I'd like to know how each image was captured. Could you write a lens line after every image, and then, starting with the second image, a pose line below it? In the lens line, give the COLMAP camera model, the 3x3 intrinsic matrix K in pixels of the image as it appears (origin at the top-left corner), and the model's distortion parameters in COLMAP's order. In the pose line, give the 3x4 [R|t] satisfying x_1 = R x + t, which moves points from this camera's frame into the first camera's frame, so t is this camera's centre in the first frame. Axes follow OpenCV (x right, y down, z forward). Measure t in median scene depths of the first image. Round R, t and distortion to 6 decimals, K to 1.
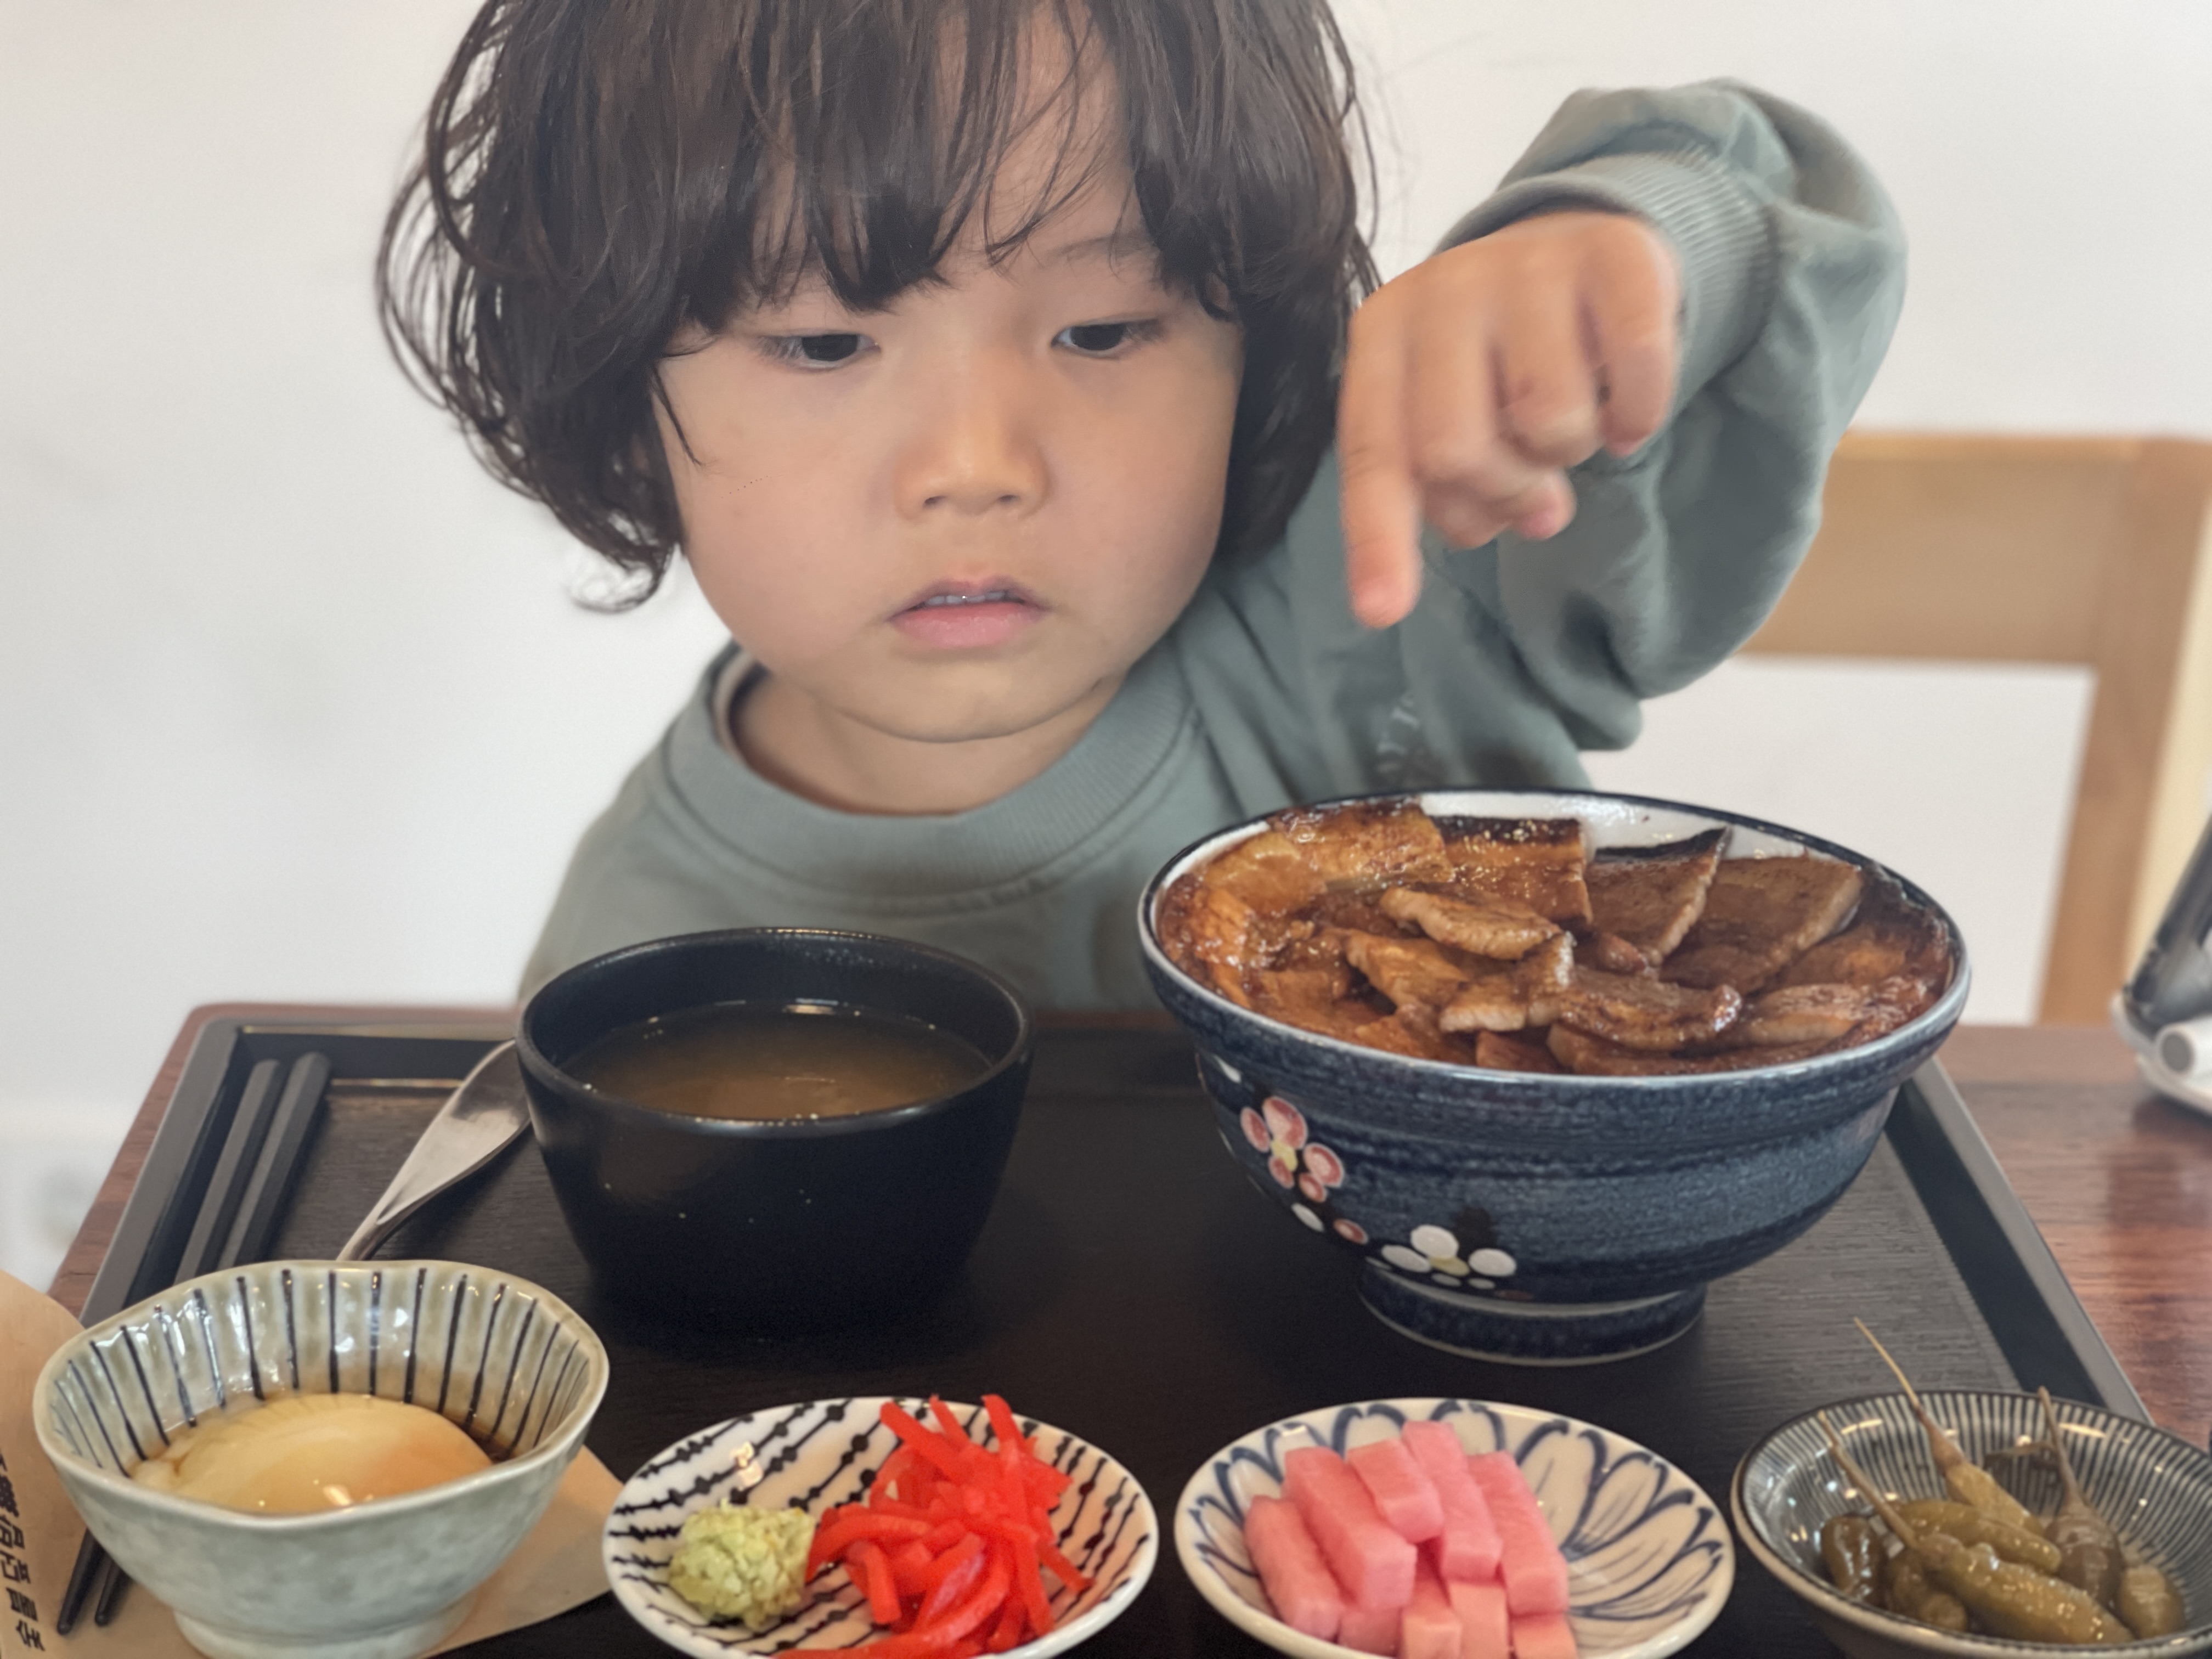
lens RADIAL K [[4080.6, 0, 1106.0], [0, 4080.6, 829.3], [0, 0, 1]] dist [0.064159, 0.000000]
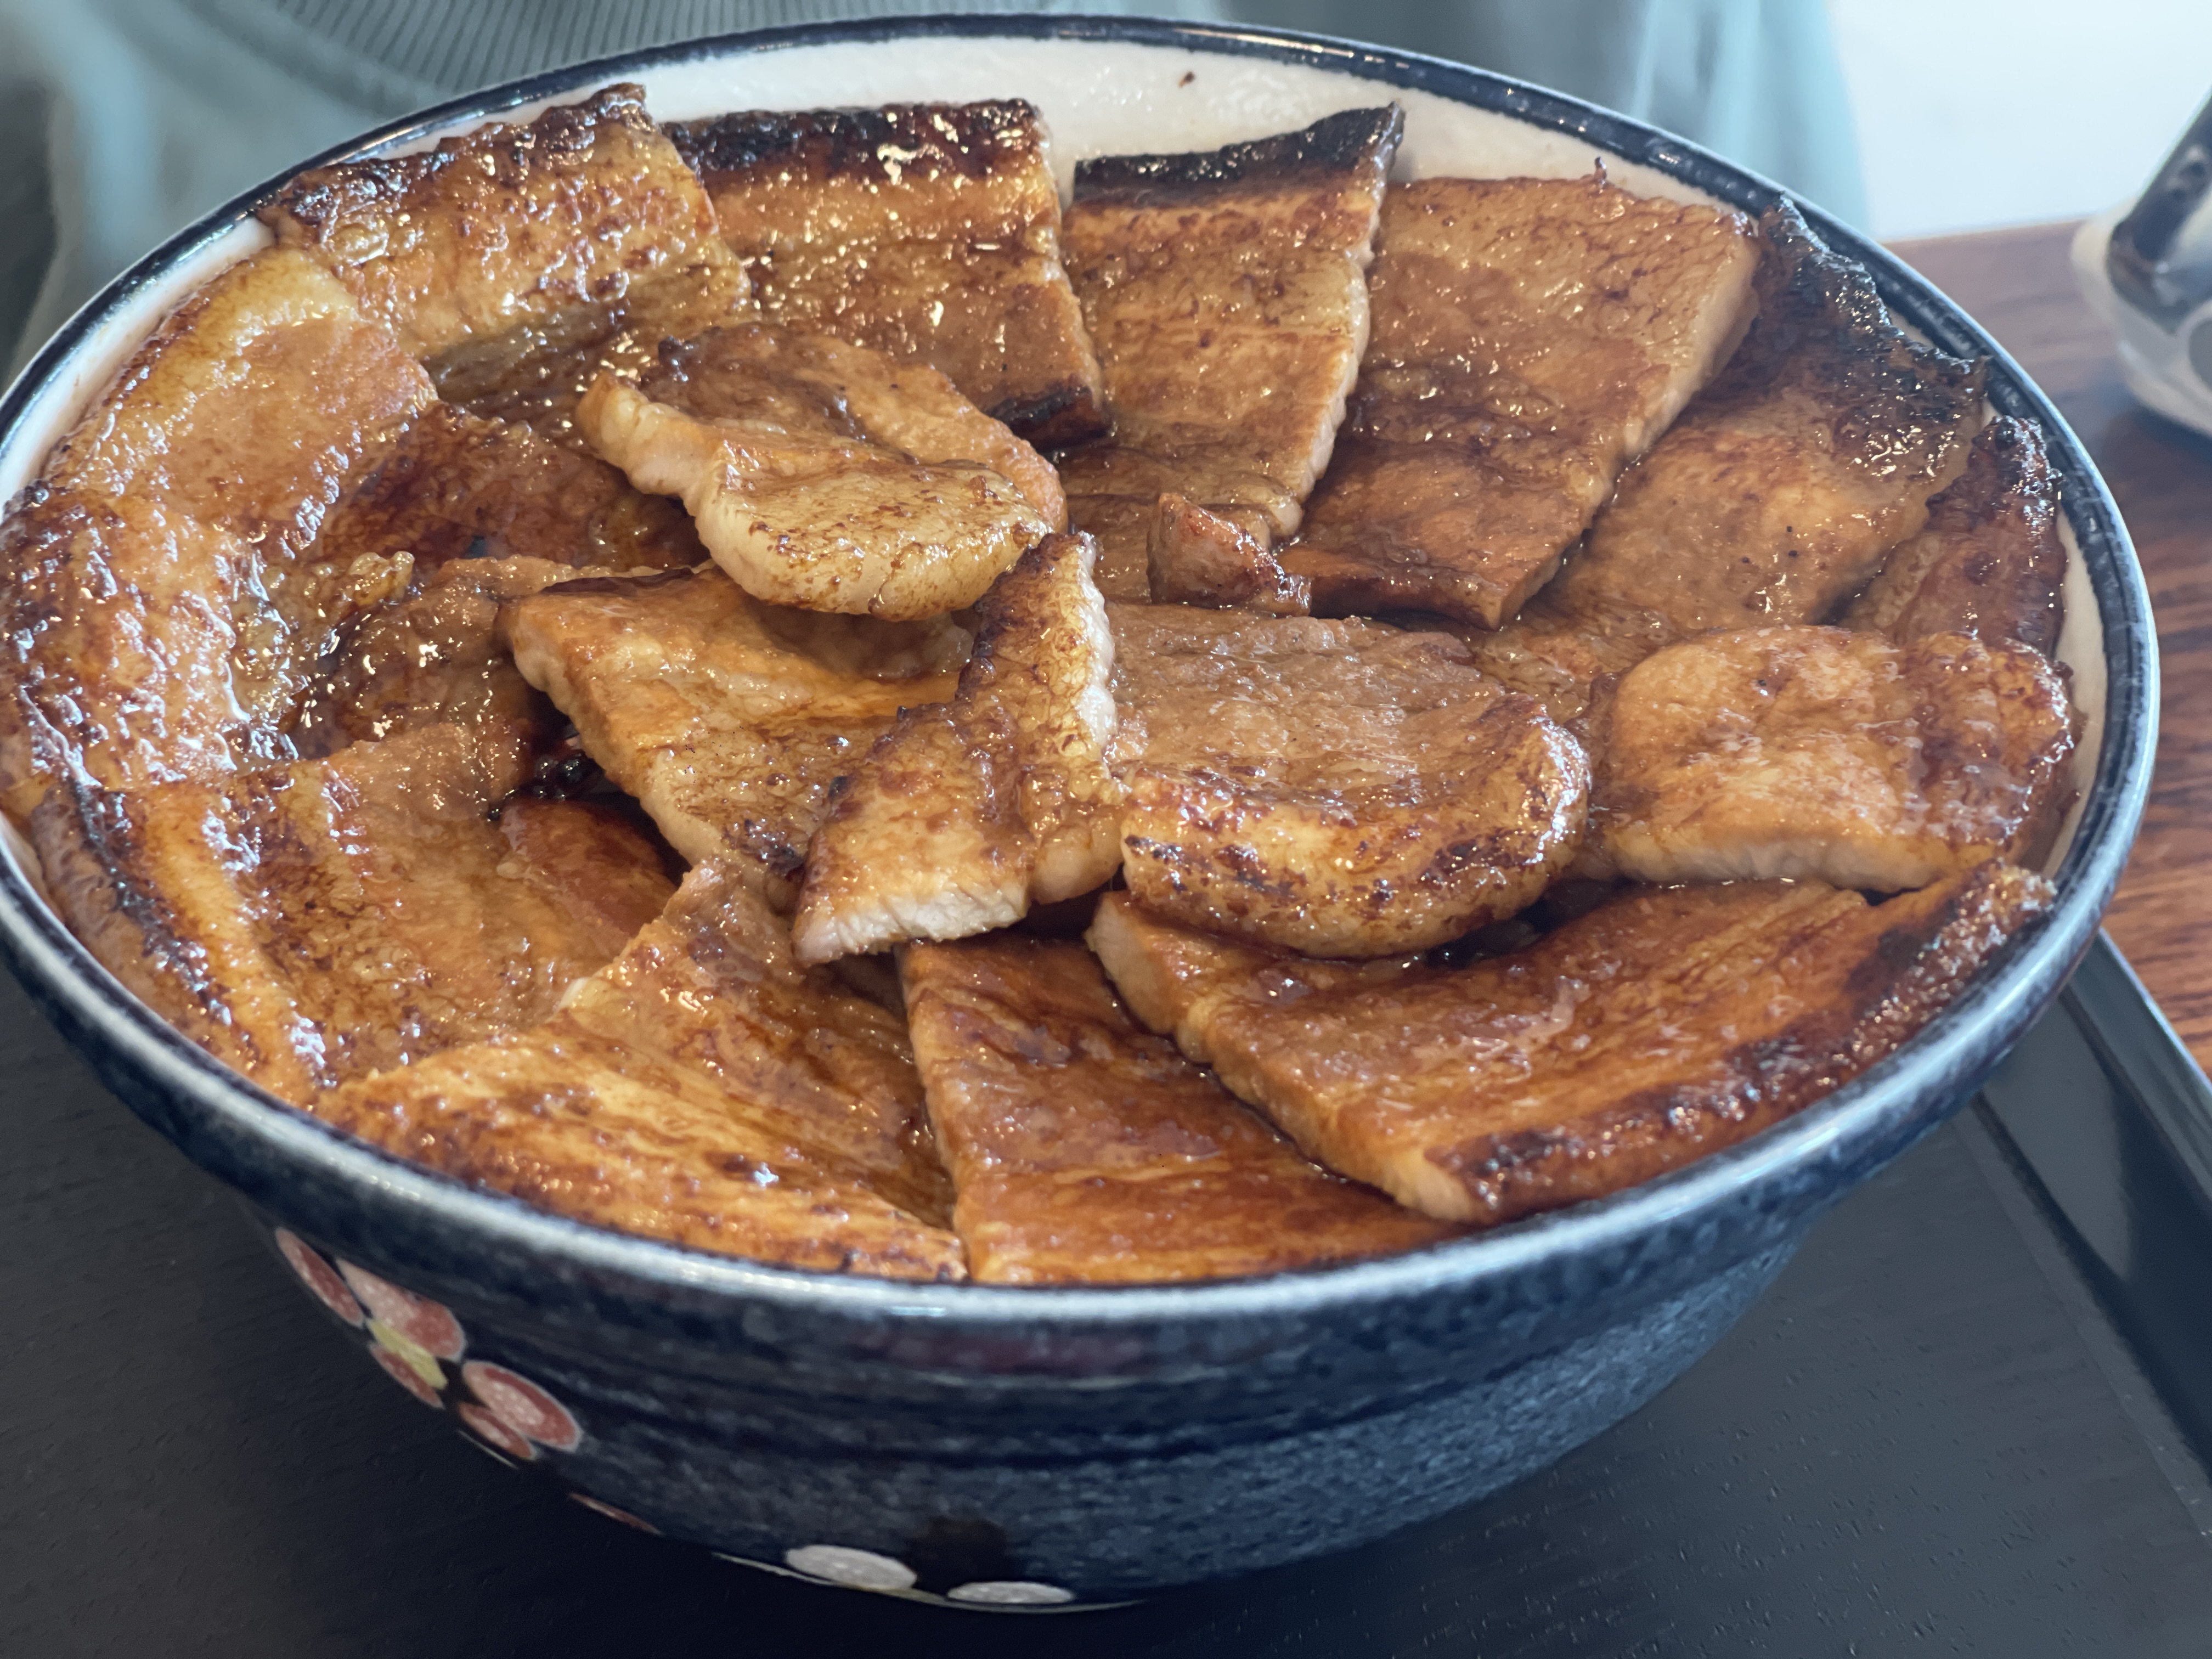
lens RADIAL K [[4080.6, 0, 1105.5], [0, 4080.6, 832.5], [0, 0, 1]] dist [0.064159, 0.000000]
pose [[0.975874, -0.135452, 0.171236, 0.045789], [0.068814, 0.935135, 0.347544, -0.081101], [-0.207204, -0.327376, 0.921896, 0.636595]]
